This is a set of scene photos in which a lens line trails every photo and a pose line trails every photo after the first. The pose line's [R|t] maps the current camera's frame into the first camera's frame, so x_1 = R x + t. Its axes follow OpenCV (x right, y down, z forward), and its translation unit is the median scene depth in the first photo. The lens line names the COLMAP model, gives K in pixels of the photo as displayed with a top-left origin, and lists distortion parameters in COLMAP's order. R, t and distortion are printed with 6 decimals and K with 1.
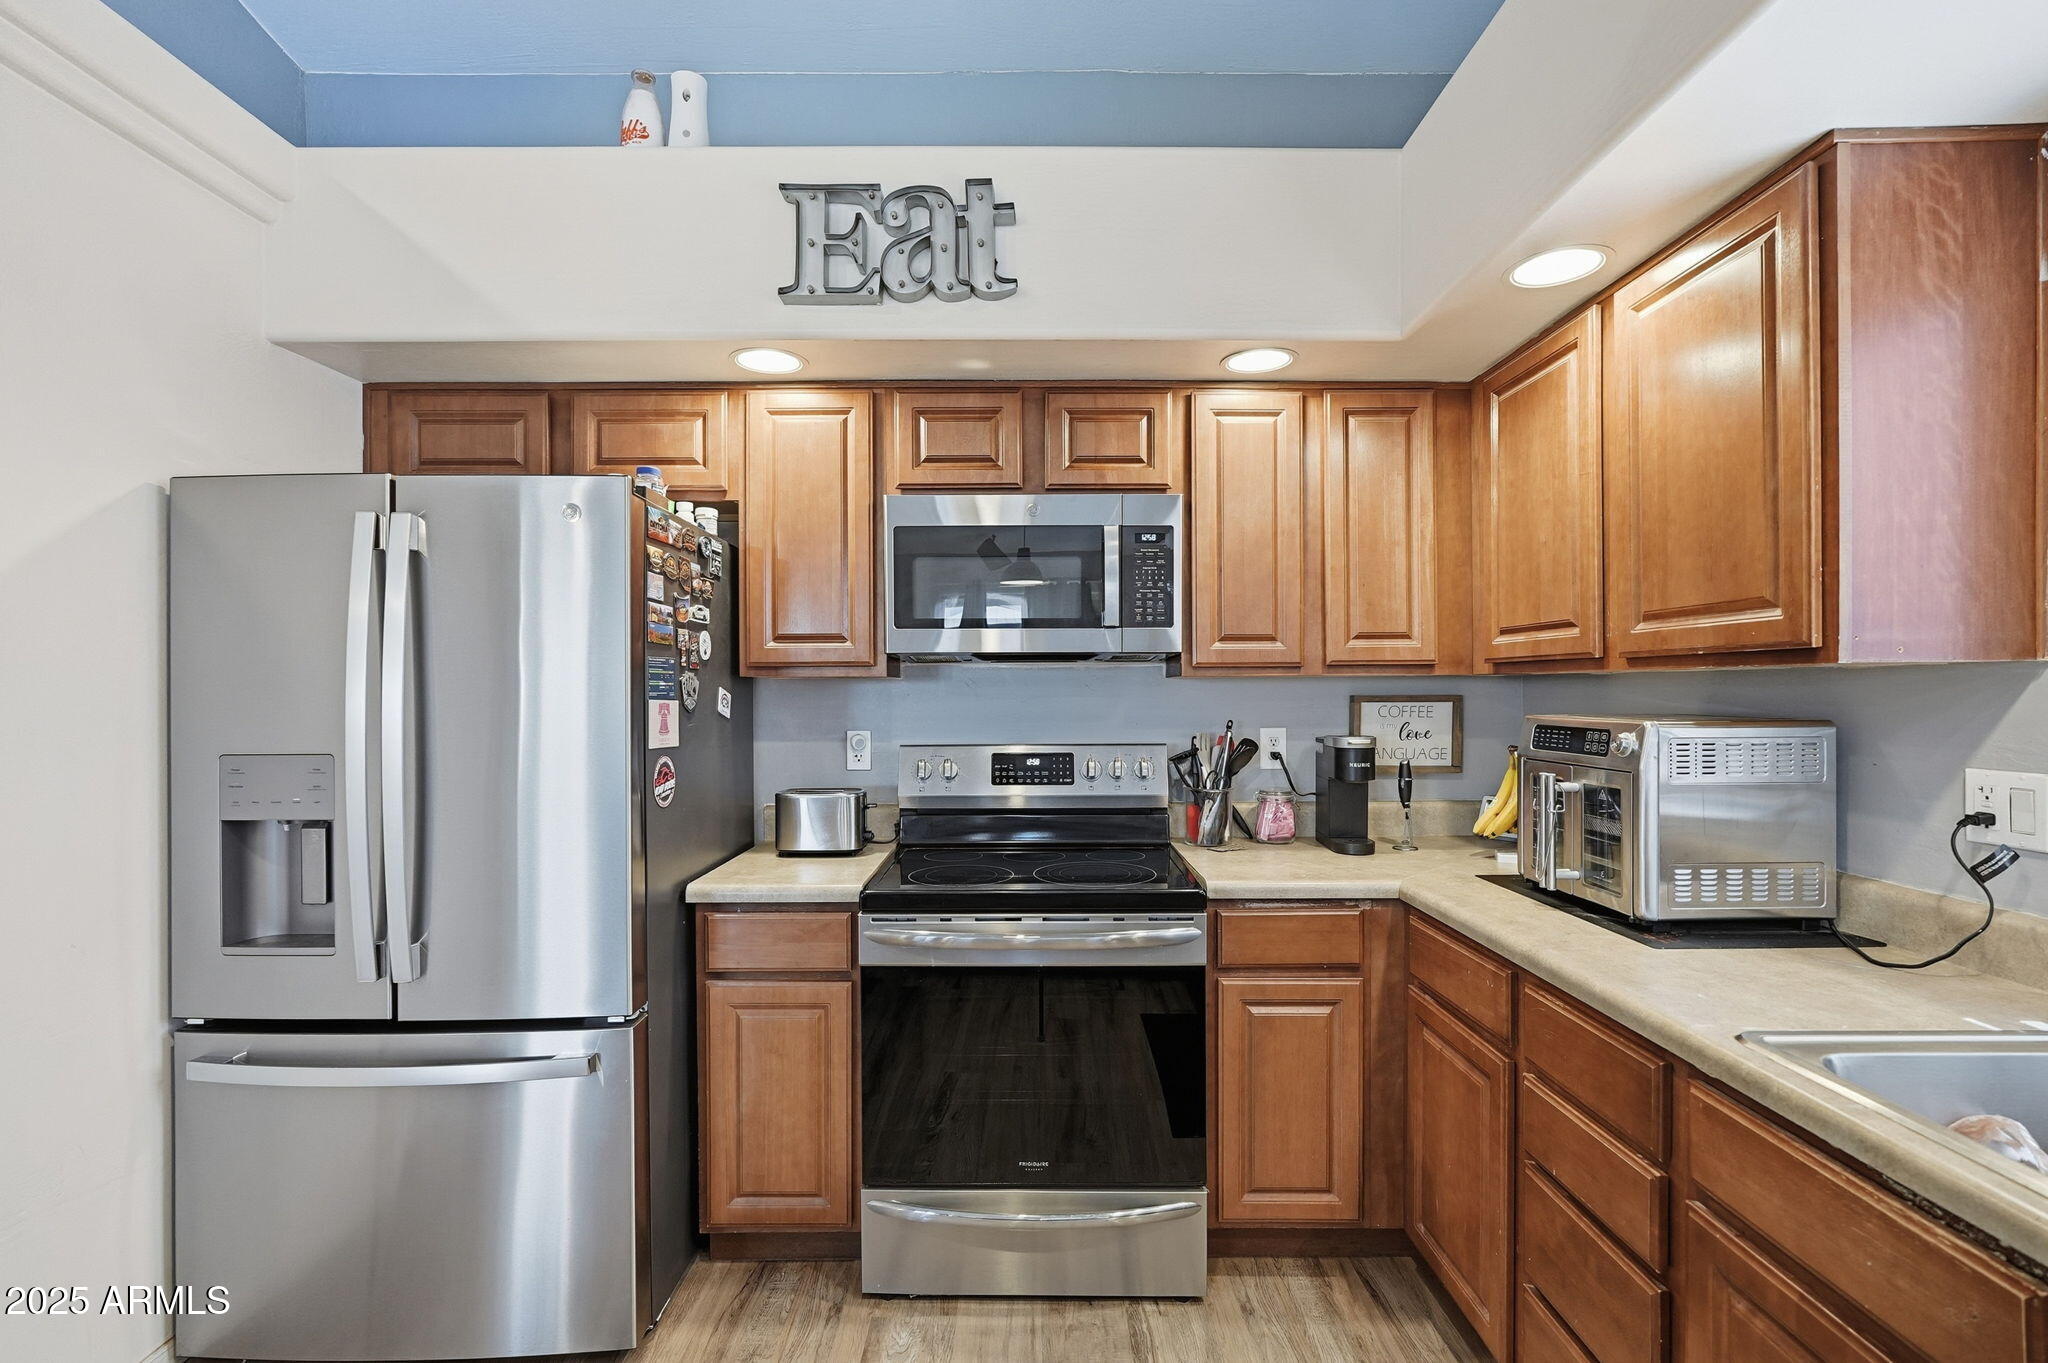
lens RADIAL K [[911.5, 0, 1029.5], [0, 911.5, 696.9], [0, 0, 1]] dist [-0.009414, 0.005406]
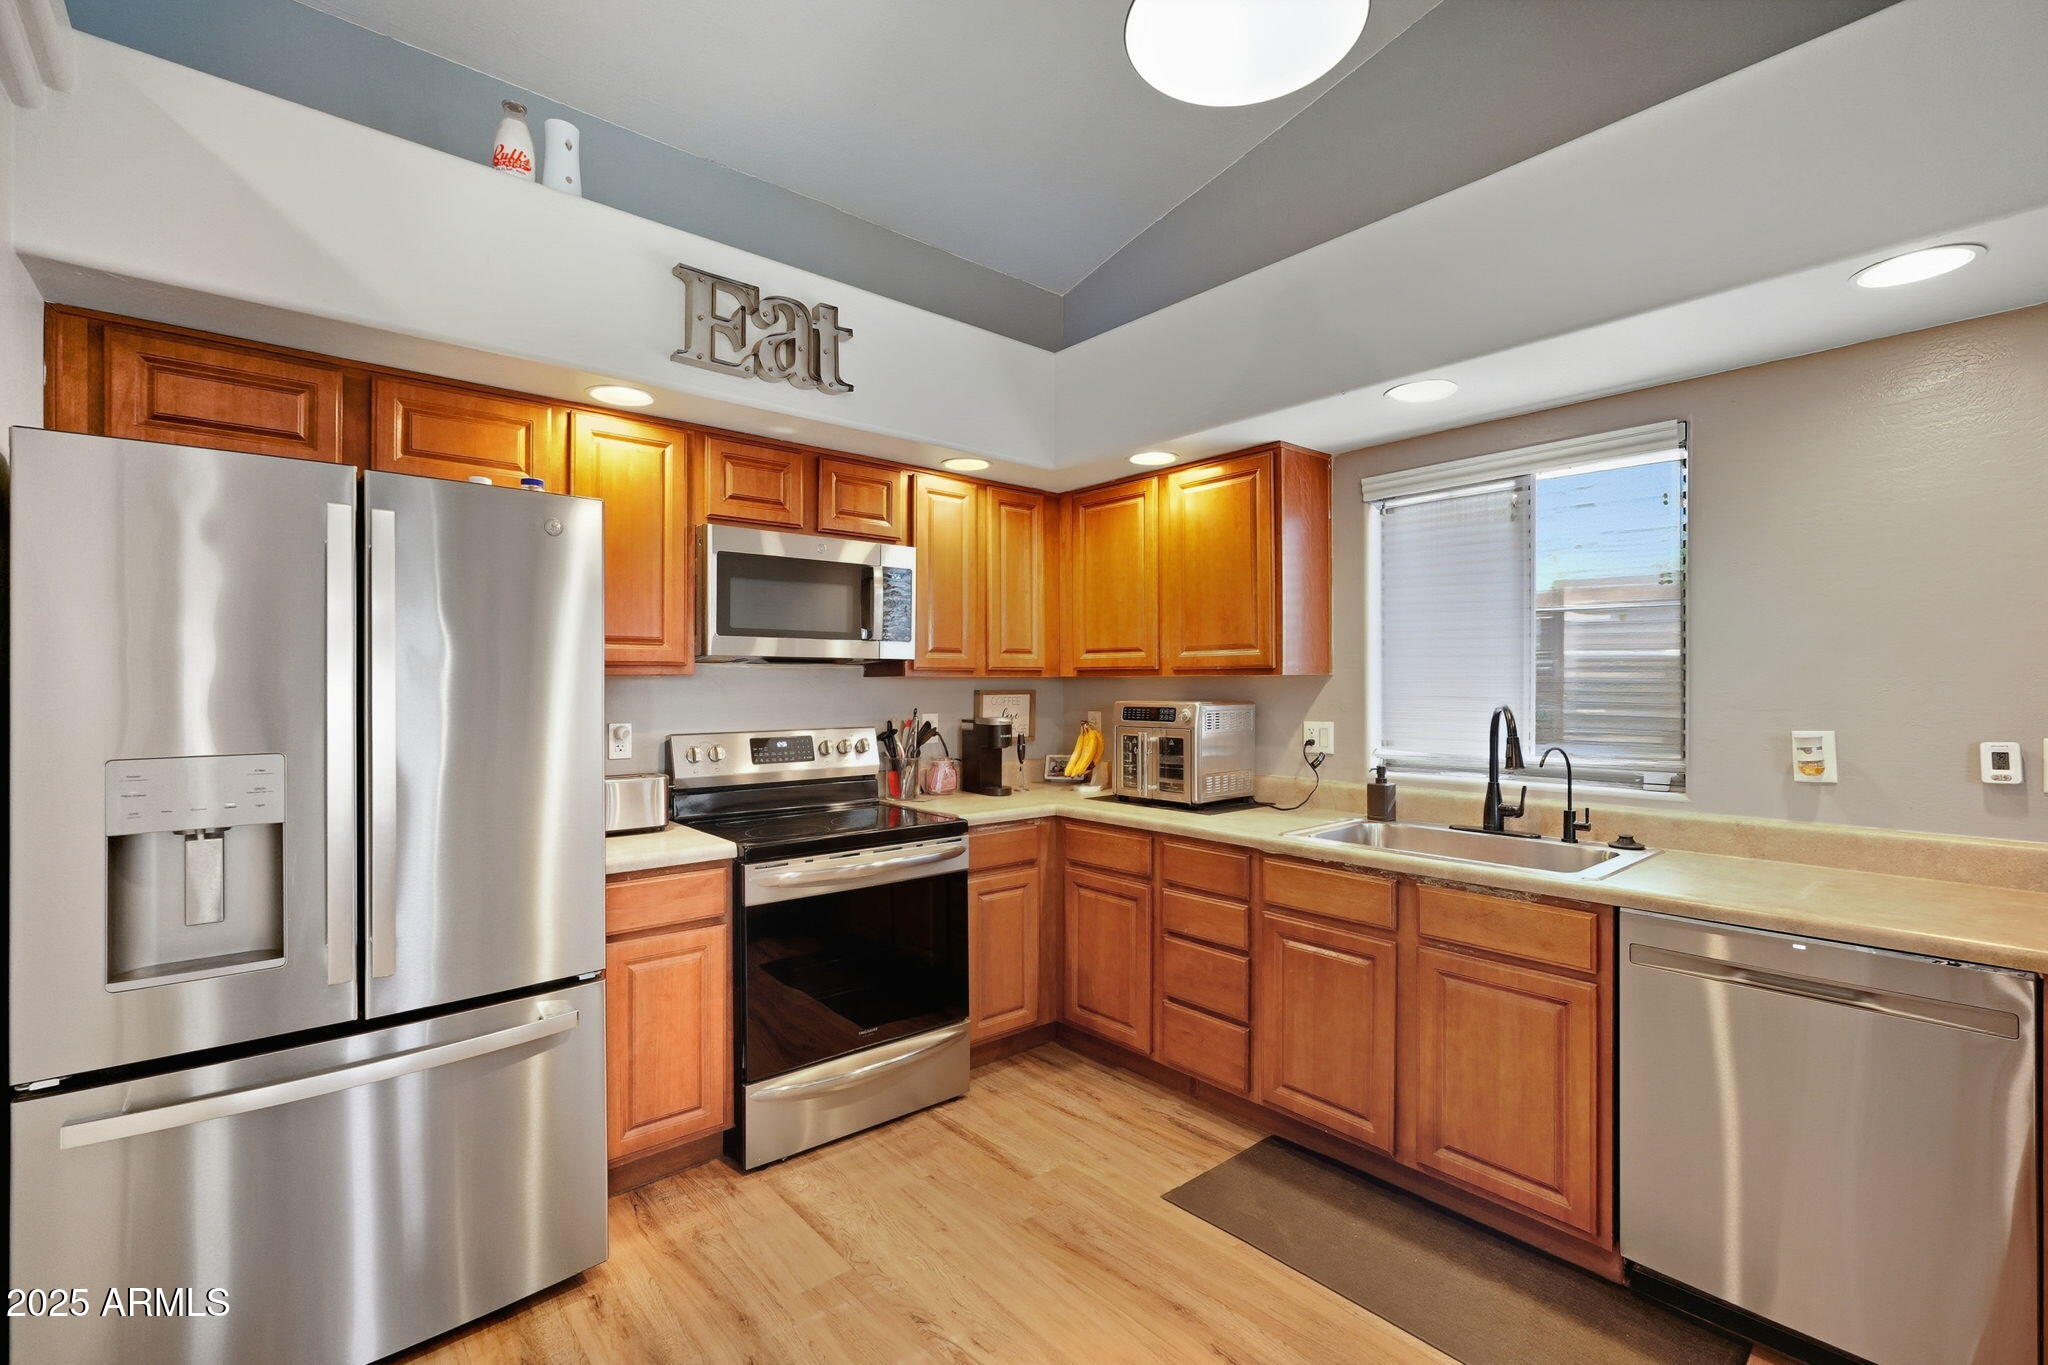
lens RADIAL K [[911.5, 0, 1024.2], [0, 911.5, 686.2], [0, 0, 1]] dist [-0.009414, 0.005406]
pose [[0.757593, 0.001379, 0.652726, -0.692801], [0.004313, 0.999965, -0.007119, 0.002833], [-0.652713, 0.008208, 0.757561, -0.193481]]
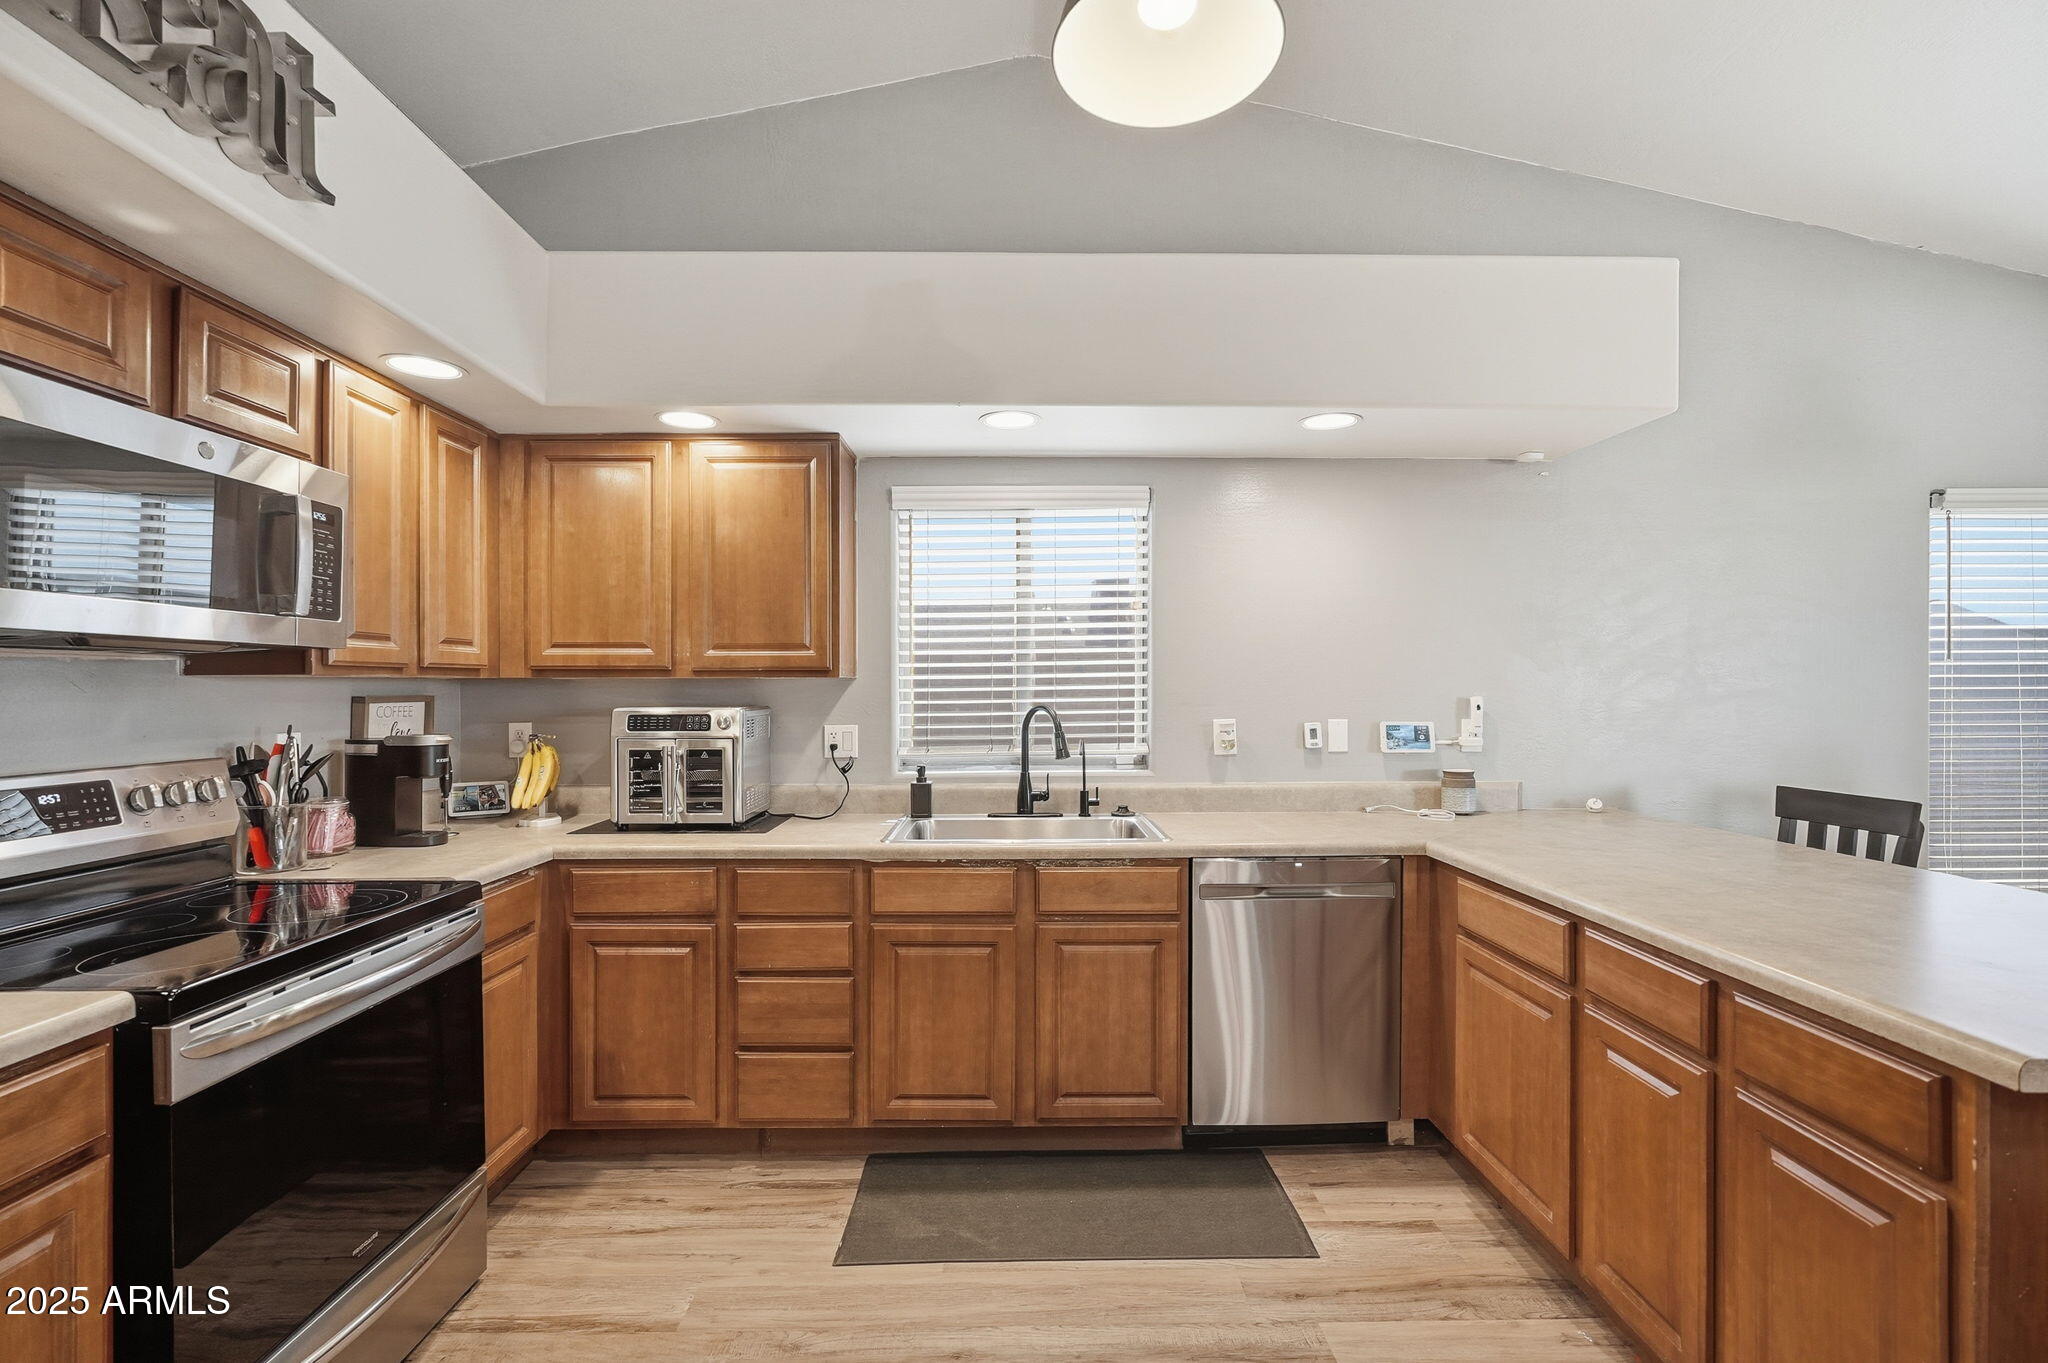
lens RADIAL K [[911.5, 0, 1033.0], [0, 911.5, 691.8], [0, 0, 1]] dist [-0.009414, 0.005406]
pose [[-0.022283, 0.000530, 0.999752, -0.835698], [0.011135, 0.999938, -0.000282, 0.001988], [-0.999690, 0.011126, -0.022288, 0.372846]]
